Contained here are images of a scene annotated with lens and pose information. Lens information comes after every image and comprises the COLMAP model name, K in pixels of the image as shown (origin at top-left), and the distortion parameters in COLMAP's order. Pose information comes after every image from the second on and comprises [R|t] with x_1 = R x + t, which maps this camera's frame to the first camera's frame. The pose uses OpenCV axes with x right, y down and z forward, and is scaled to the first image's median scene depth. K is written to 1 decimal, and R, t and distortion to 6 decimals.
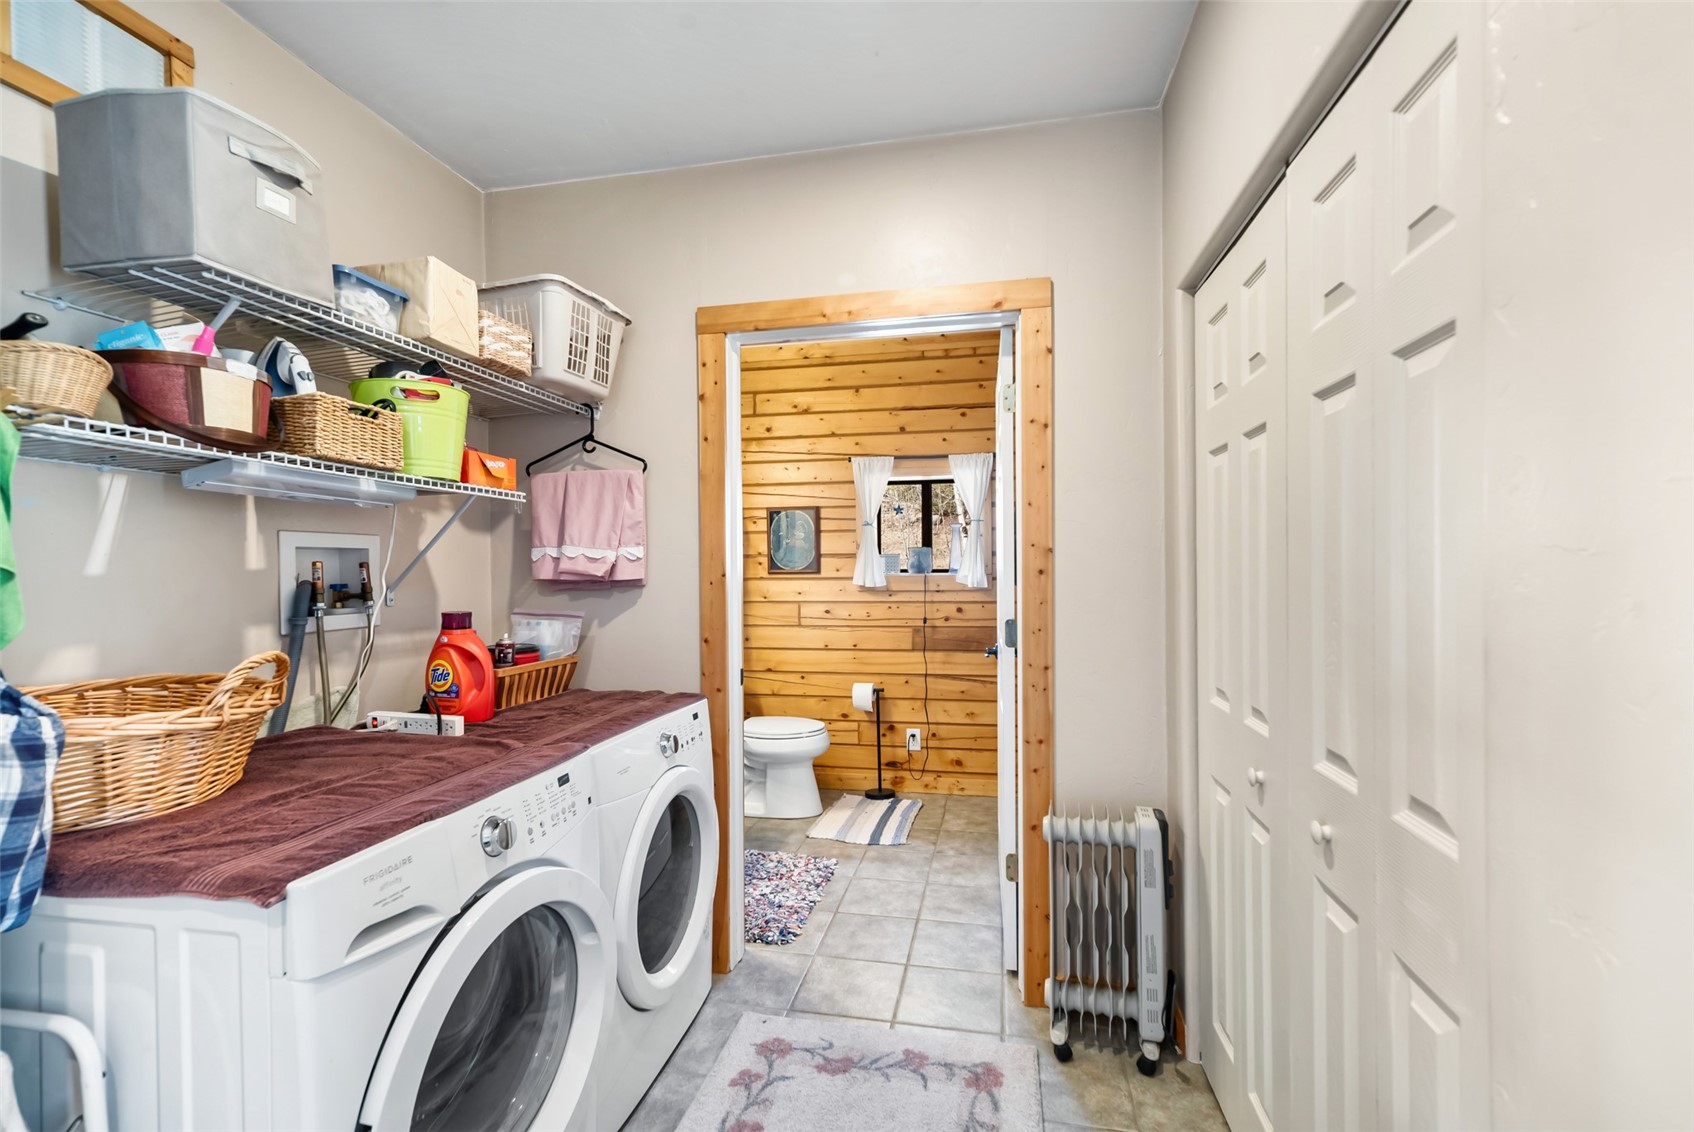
lens RADIAL K [[738.0, 0, 849.3], [0, 738.0, 565.9], [0, 0, 1]] dist [-0.000299, -0.000001]
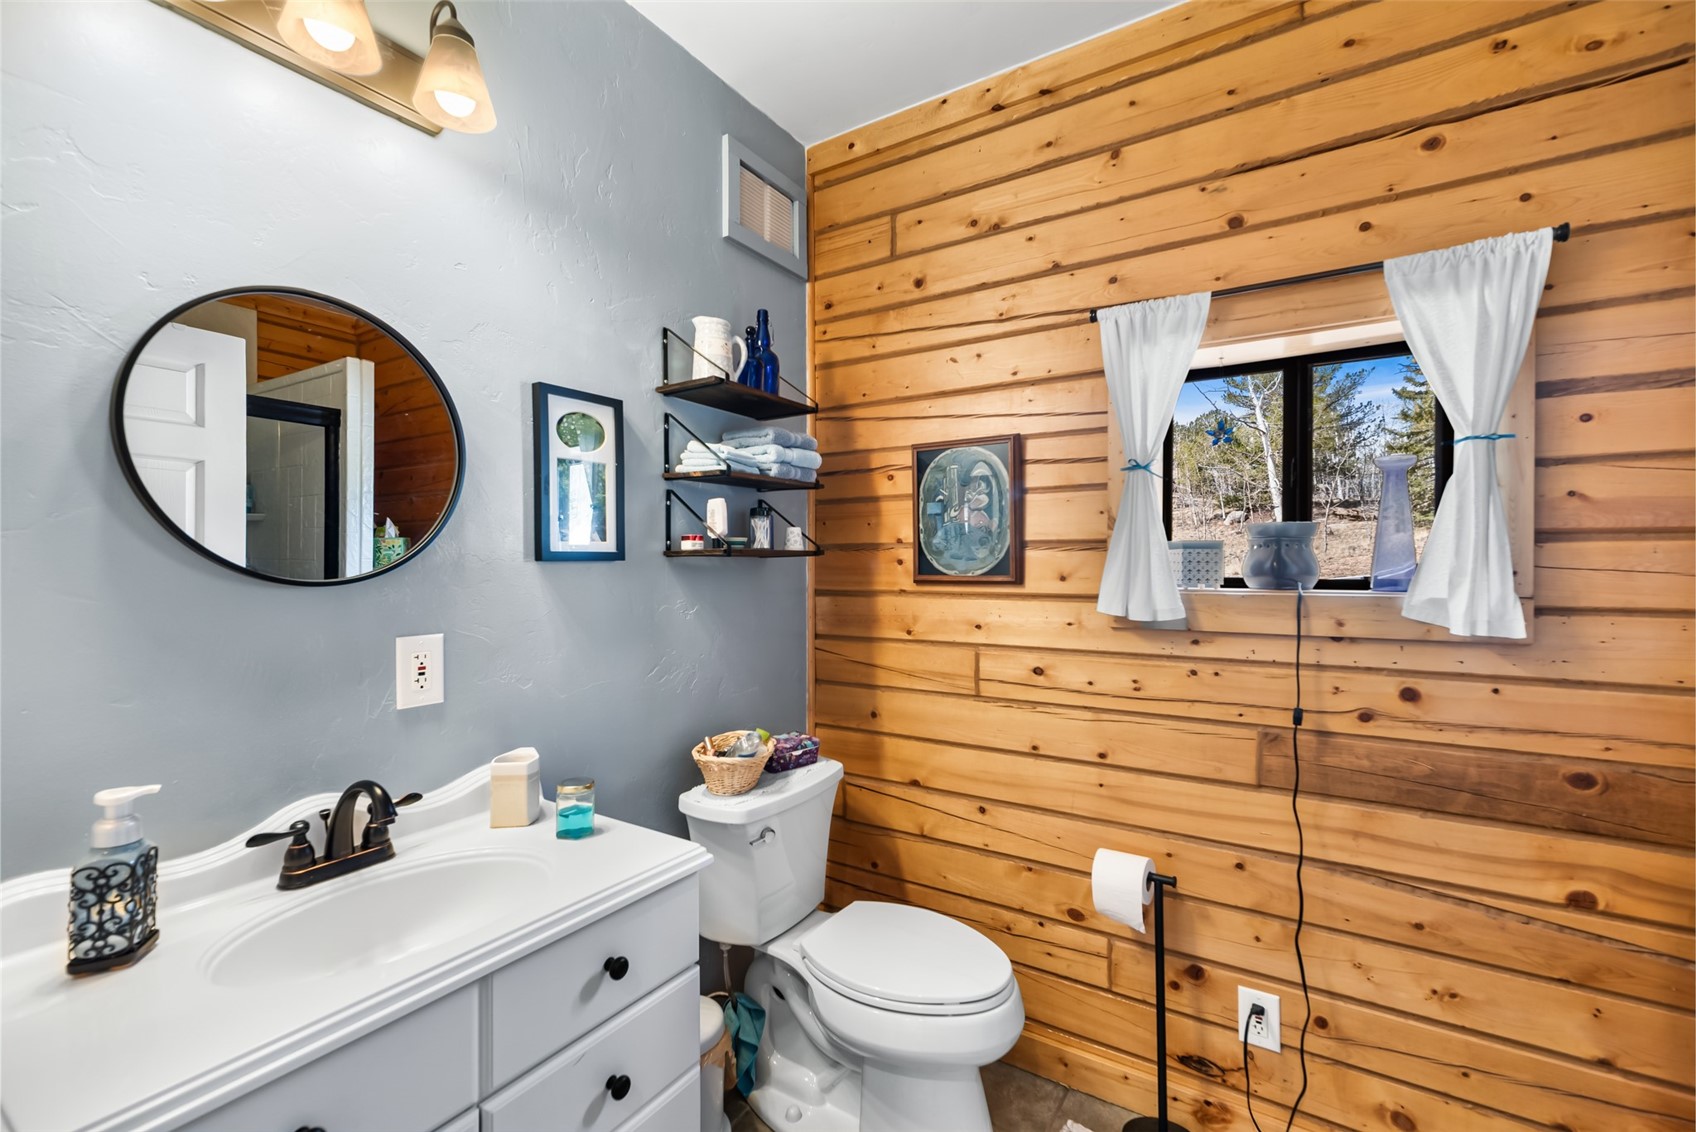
lens RADIAL K [[733.9, 0, 847.8], [0, 733.9, 569.3], [0, 0, 1]] dist [0.004597, 0.001598]
pose [[0.932963, 0.011787, -0.359778, 0.022007], [-0.012036, 0.999926, 0.001548, 0.001652], [0.359770, 0.002886, 0.933037, 0.555005]]
